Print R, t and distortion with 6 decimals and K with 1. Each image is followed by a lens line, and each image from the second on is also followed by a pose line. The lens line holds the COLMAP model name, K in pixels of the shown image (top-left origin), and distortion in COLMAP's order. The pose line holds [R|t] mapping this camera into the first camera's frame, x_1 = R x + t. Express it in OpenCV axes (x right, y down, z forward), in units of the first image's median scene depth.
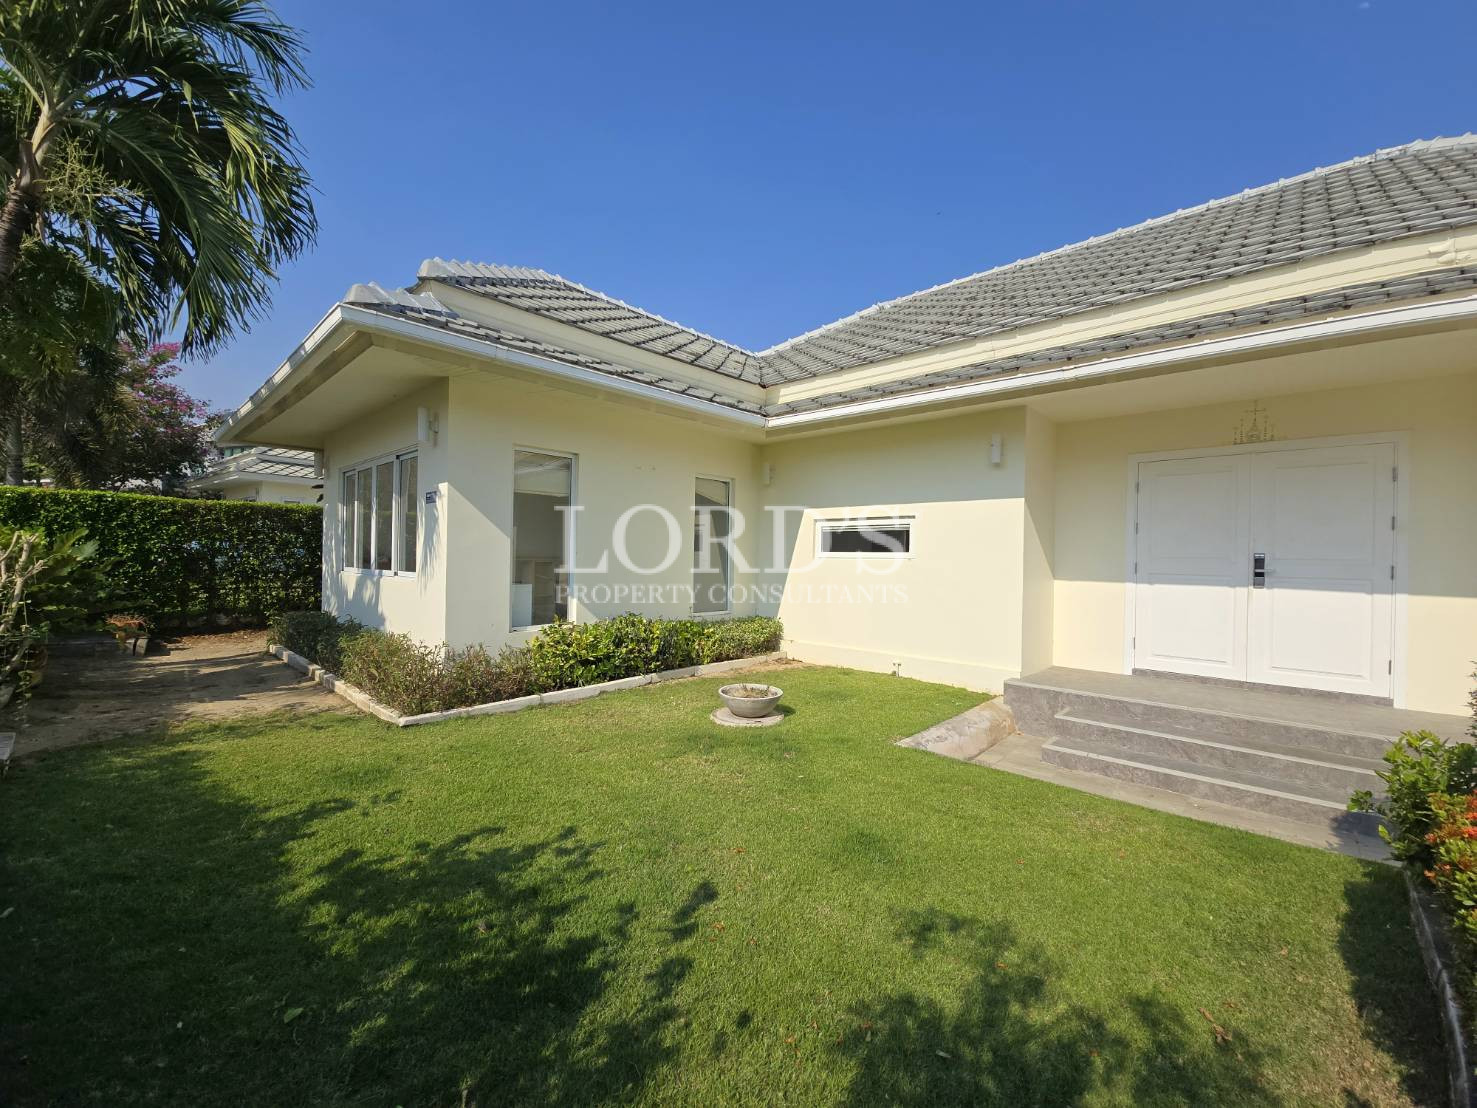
lens RADIAL K [[599.6, 0, 741.4], [0, 599.6, 549.8], [0, 0, 1]] dist [0.008993, -0.008015]
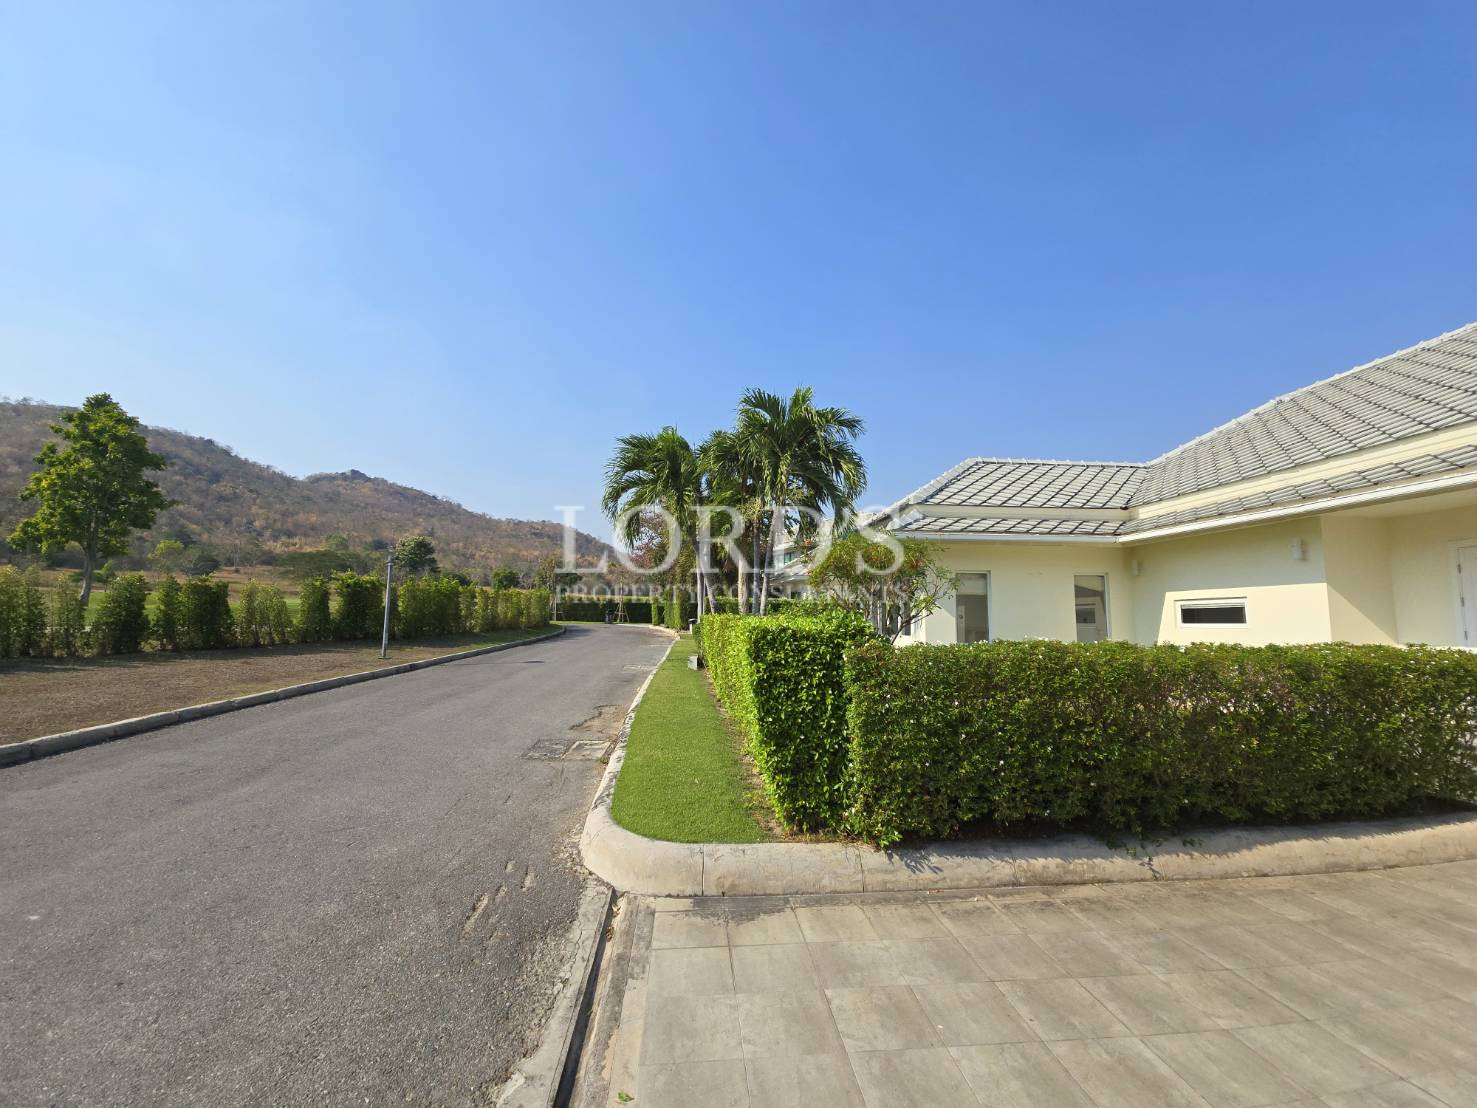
lens RADIAL K [[599.6, 0, 742.9], [0, 599.6, 558.0], [0, 0, 1]] dist [0.008993, -0.008015]
pose [[0.743457, -0.080234, -0.663953, 0.400027], [0.010668, 0.994074, -0.108182, -0.008843], [0.668699, 0.073346, 0.739907, -0.895575]]
